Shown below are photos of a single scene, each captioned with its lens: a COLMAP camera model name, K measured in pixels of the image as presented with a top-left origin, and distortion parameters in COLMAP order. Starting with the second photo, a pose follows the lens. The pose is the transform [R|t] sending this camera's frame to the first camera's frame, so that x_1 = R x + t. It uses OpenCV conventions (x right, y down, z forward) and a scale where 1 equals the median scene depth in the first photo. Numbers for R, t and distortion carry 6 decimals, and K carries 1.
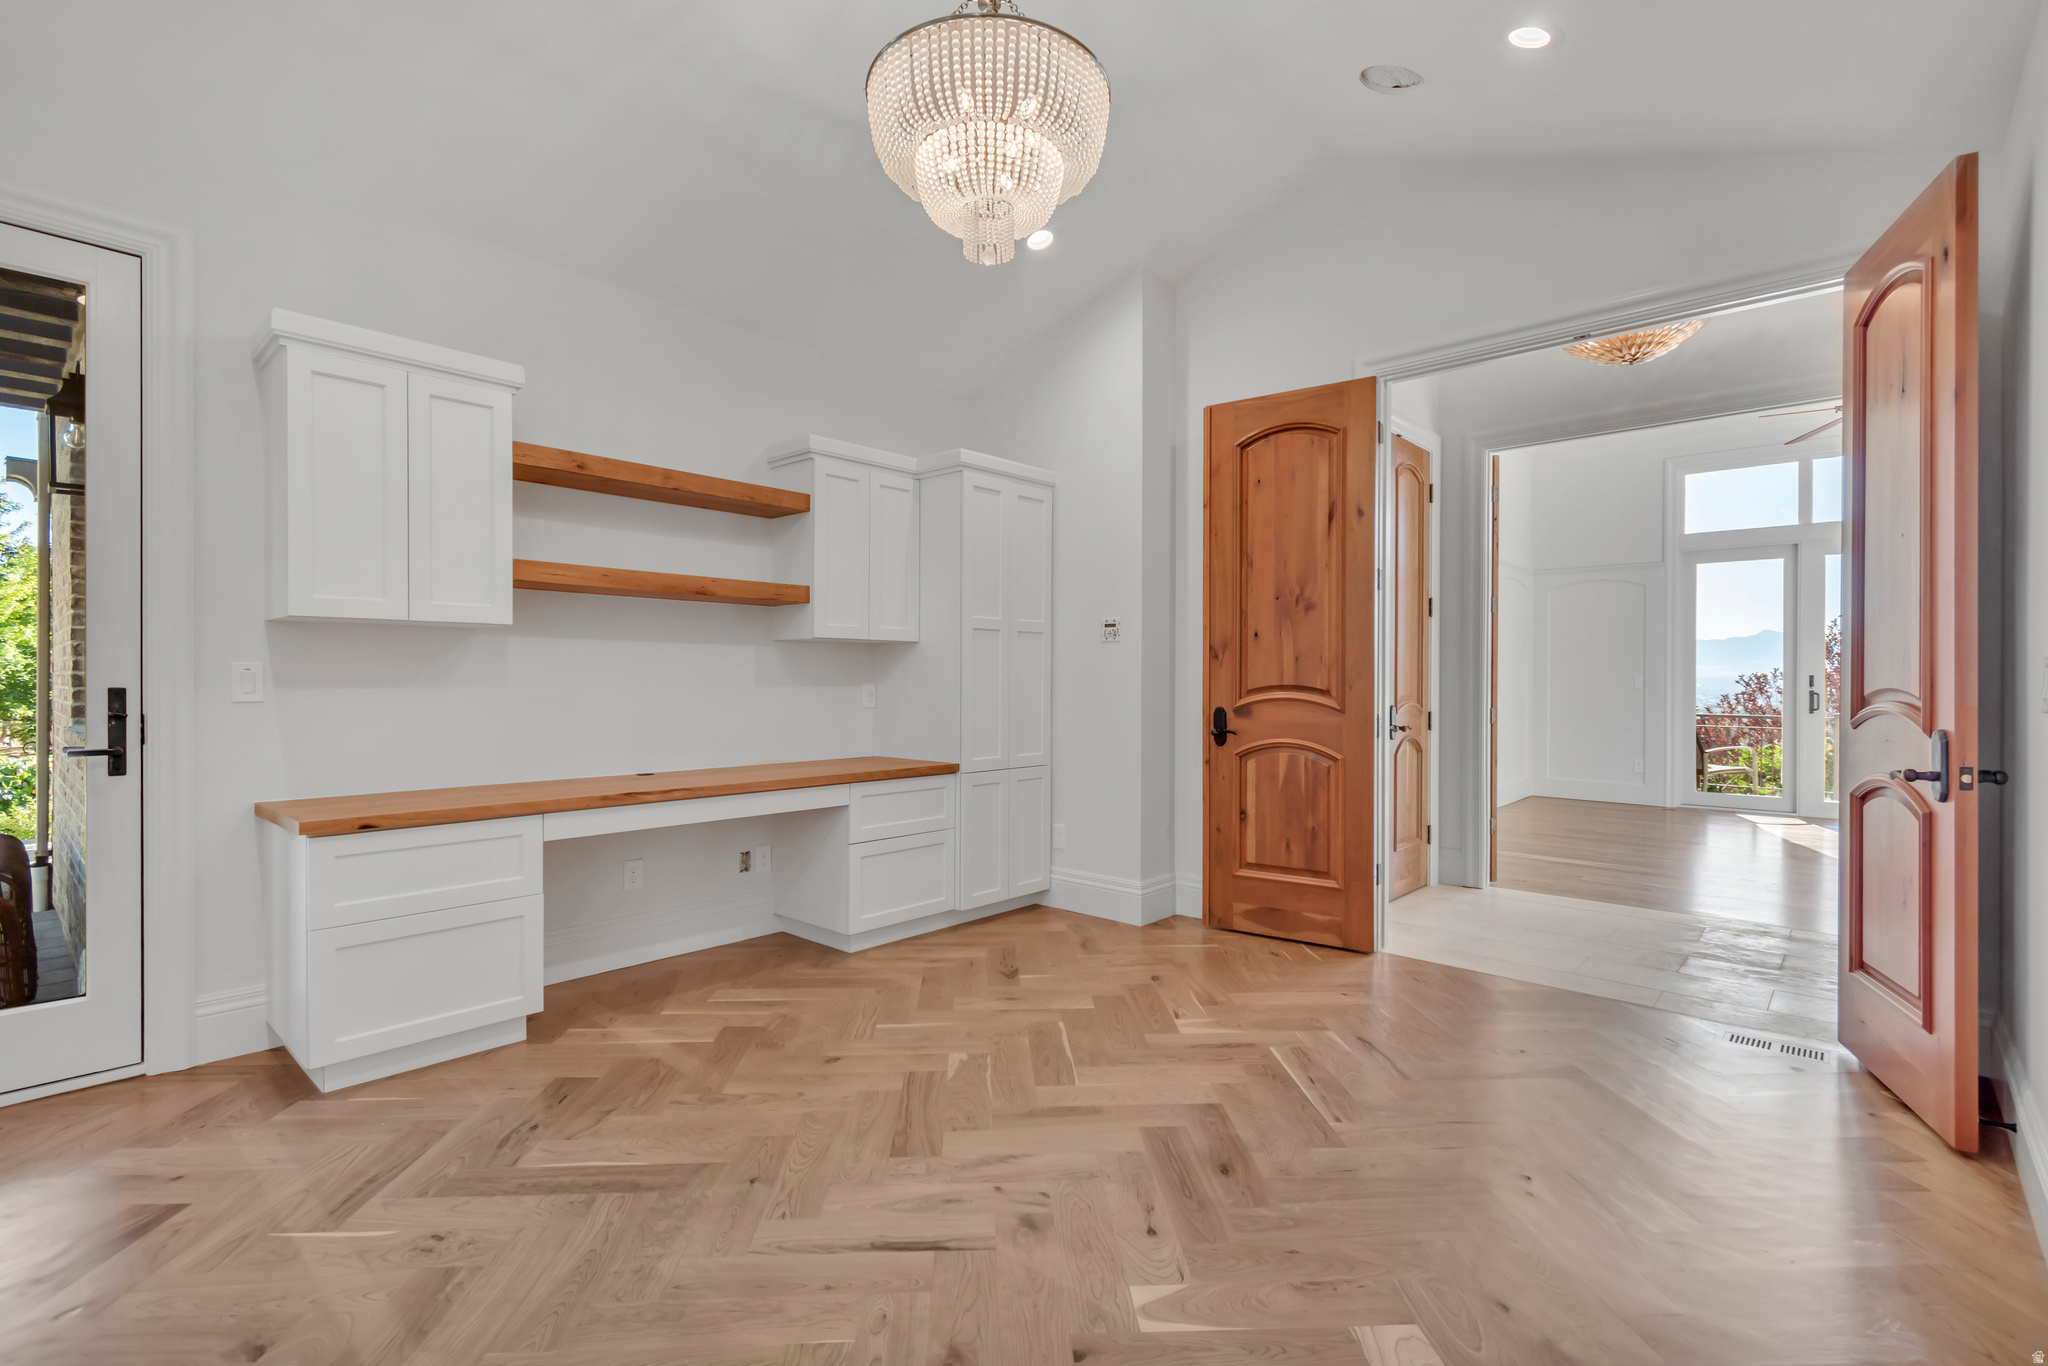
lens RADIAL K [[933.4, 0, 1027.5], [0, 933.4, 684.3], [0, 0, 1]] dist [0.006467, -0.003156]
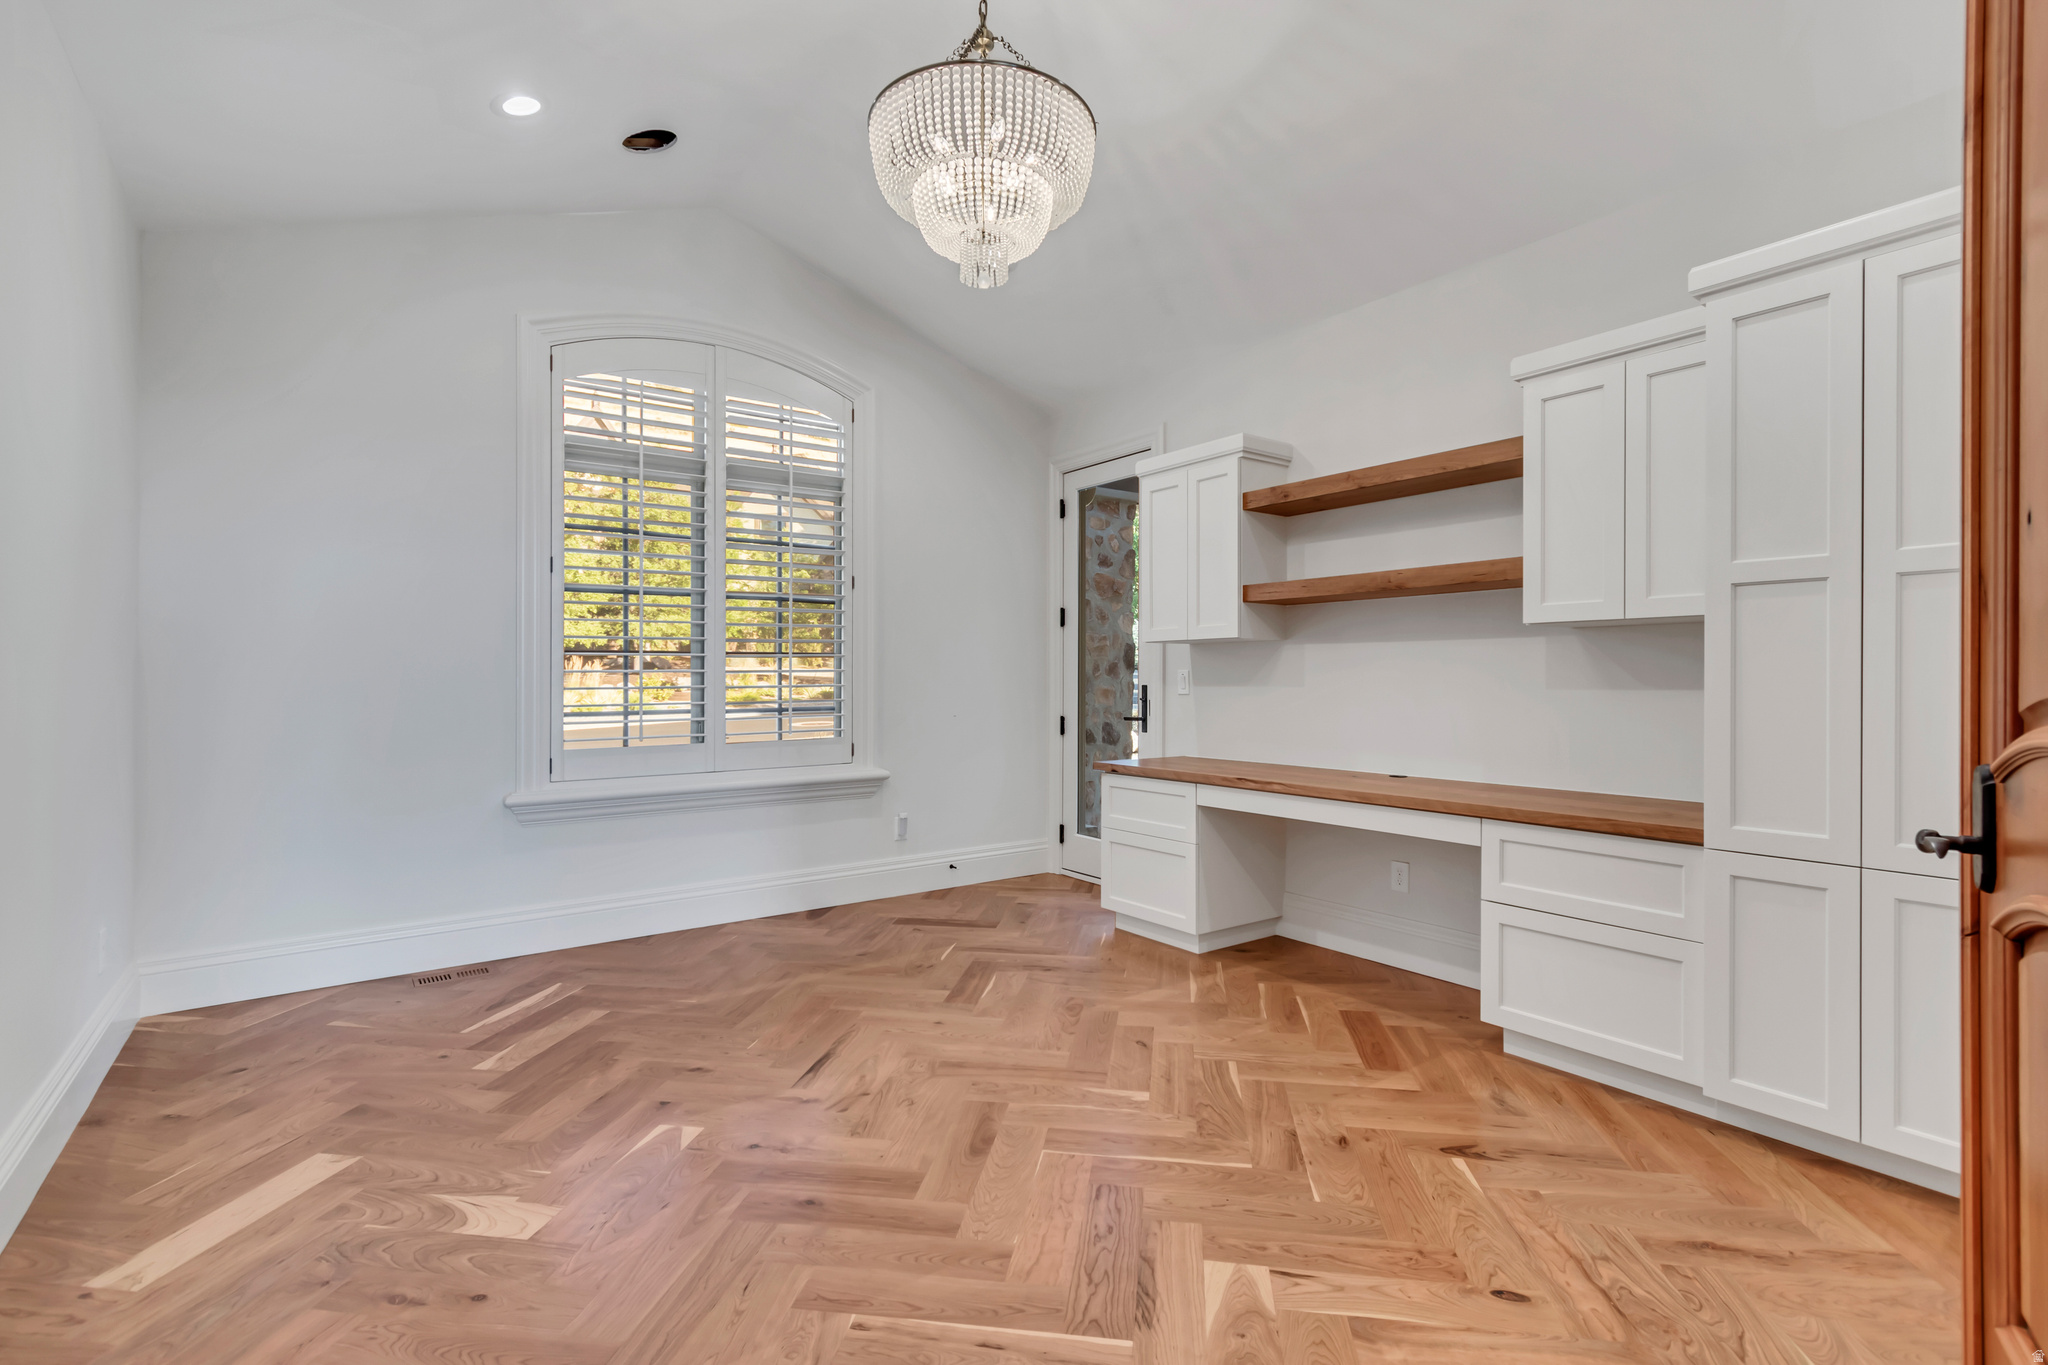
lens RADIAL K [[933.4, 0, 1039.5], [0, 933.4, 682.7], [0, 0, 1]] dist [0.006467, -0.003156]
pose [[-0.188894, 0.004022, -0.981989, 0.735187], [-0.005866, 0.999969, 0.005224, -0.006572], [0.981980, 0.006747, -0.188865, 0.944909]]
